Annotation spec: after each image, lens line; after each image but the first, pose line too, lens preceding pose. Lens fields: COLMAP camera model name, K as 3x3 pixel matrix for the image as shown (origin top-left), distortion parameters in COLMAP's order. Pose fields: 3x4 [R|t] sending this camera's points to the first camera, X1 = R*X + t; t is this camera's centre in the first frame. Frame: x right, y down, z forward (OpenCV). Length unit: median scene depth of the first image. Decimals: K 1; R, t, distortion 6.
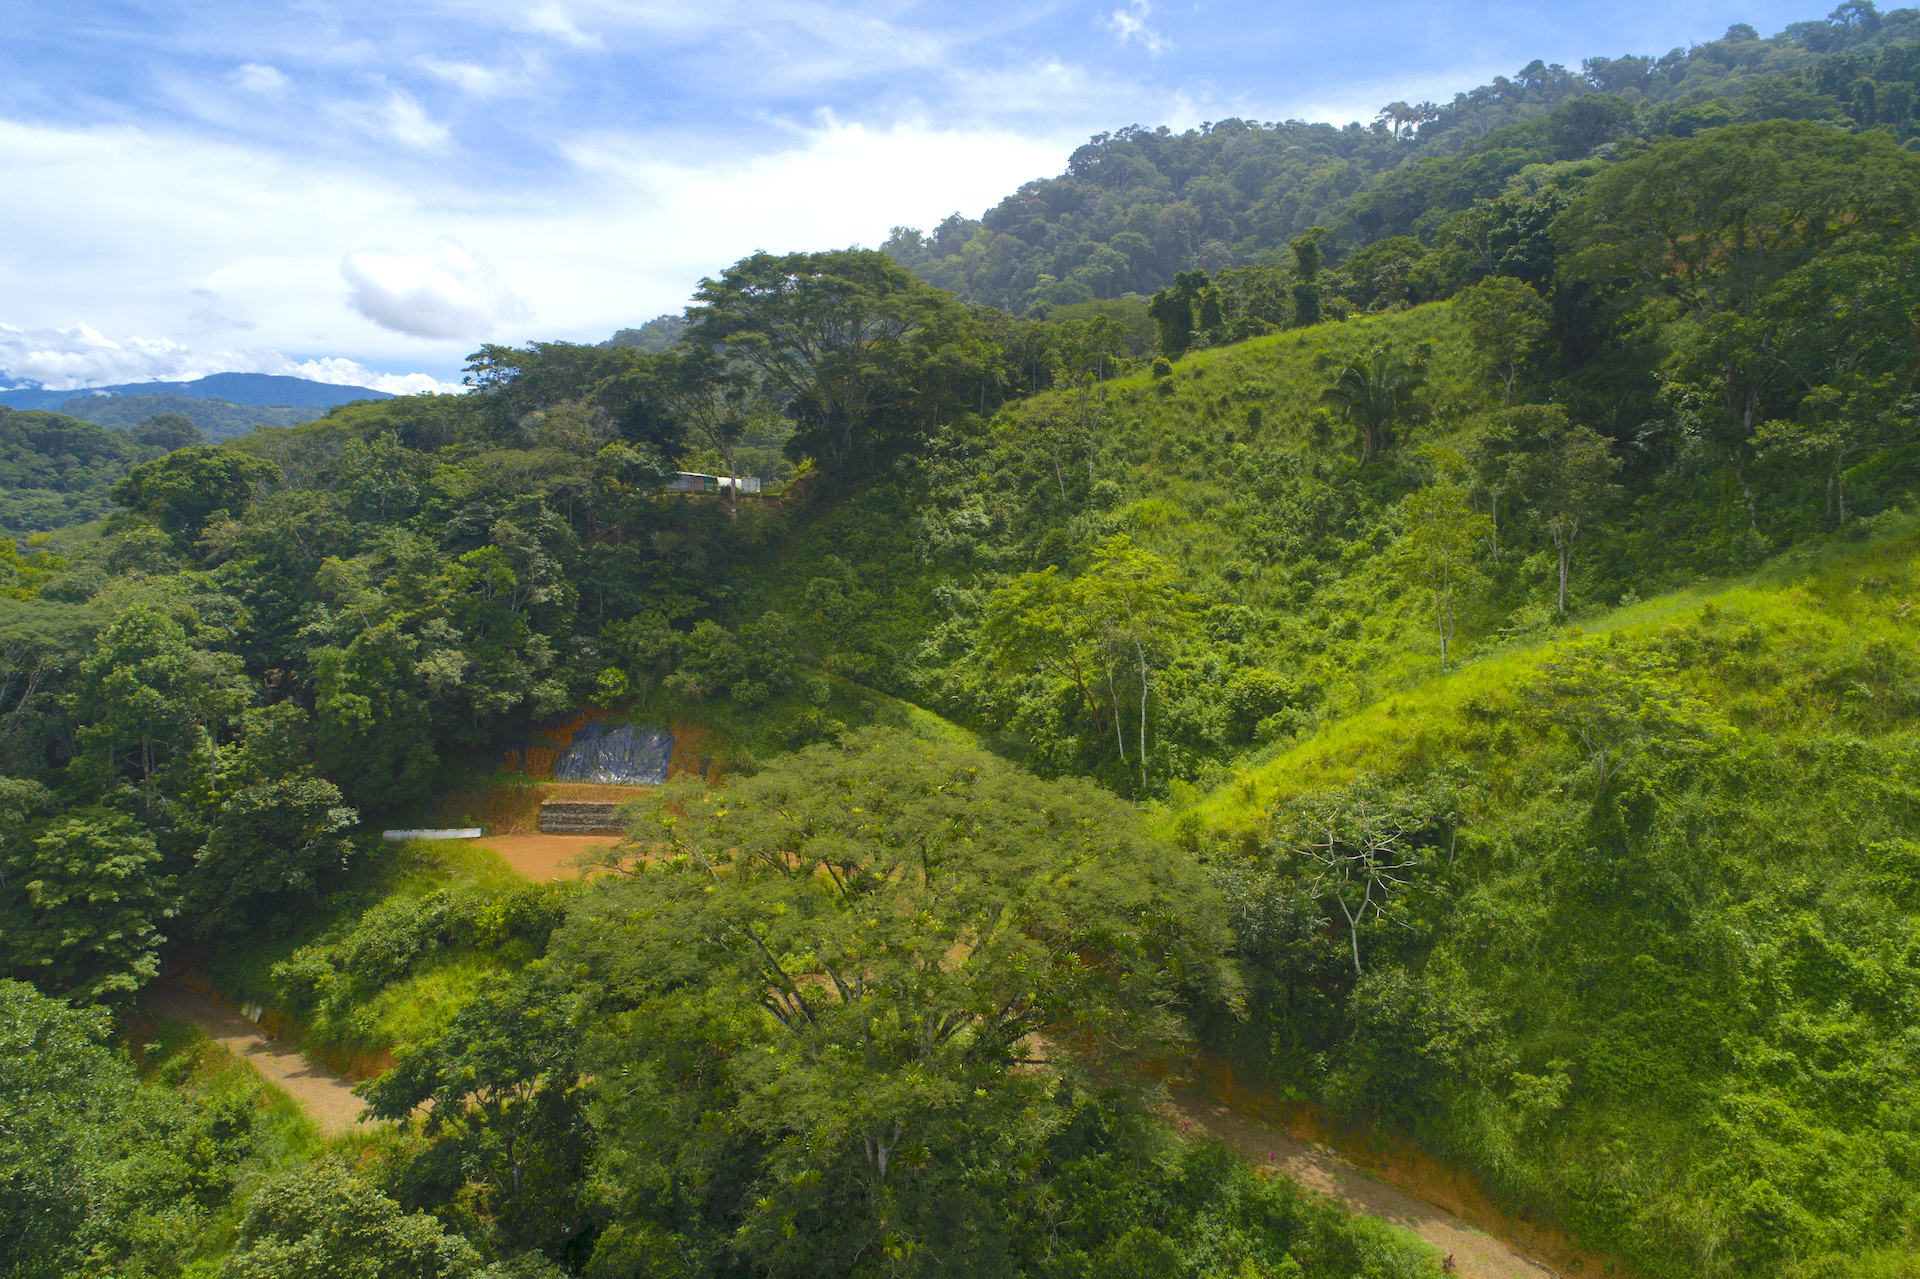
lens RADIAL K [[1280.0, 0, 955.6], [0, 1280.0, 644.8], [0, 0, 1]] dist [-0.007982, 0.006822]
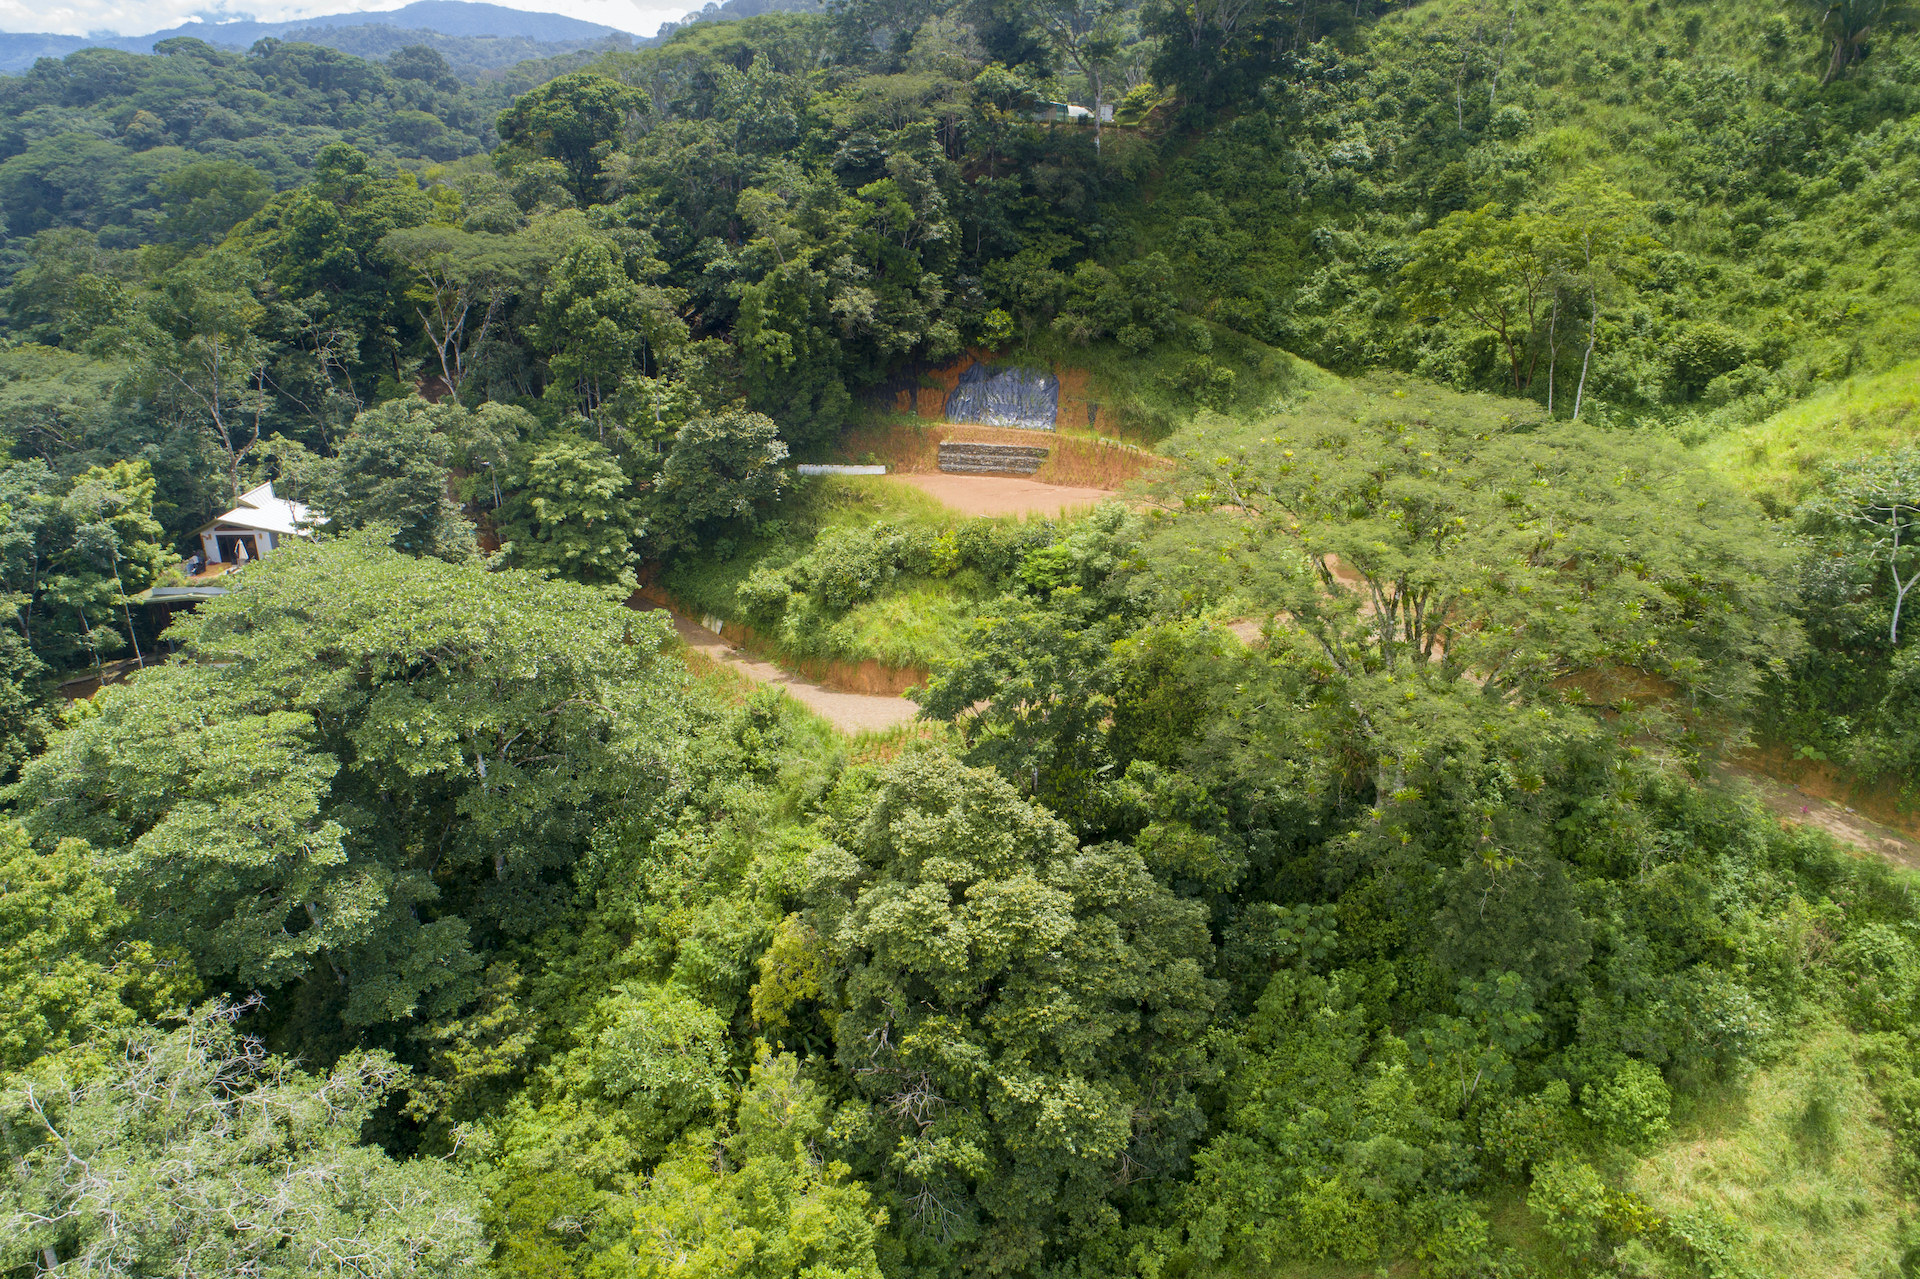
lens RADIAL K [[1280.0, 0, 956.9], [0, 1280.0, 641.4], [0, 0, 1]] dist [-0.007982, 0.006822]
pose [[0.988151, 0.053729, -0.143776, -0.149136], [-0.014473, 0.965171, 0.261218, 0.008087], [0.152804, -0.256042, 0.954512, -0.021273]]
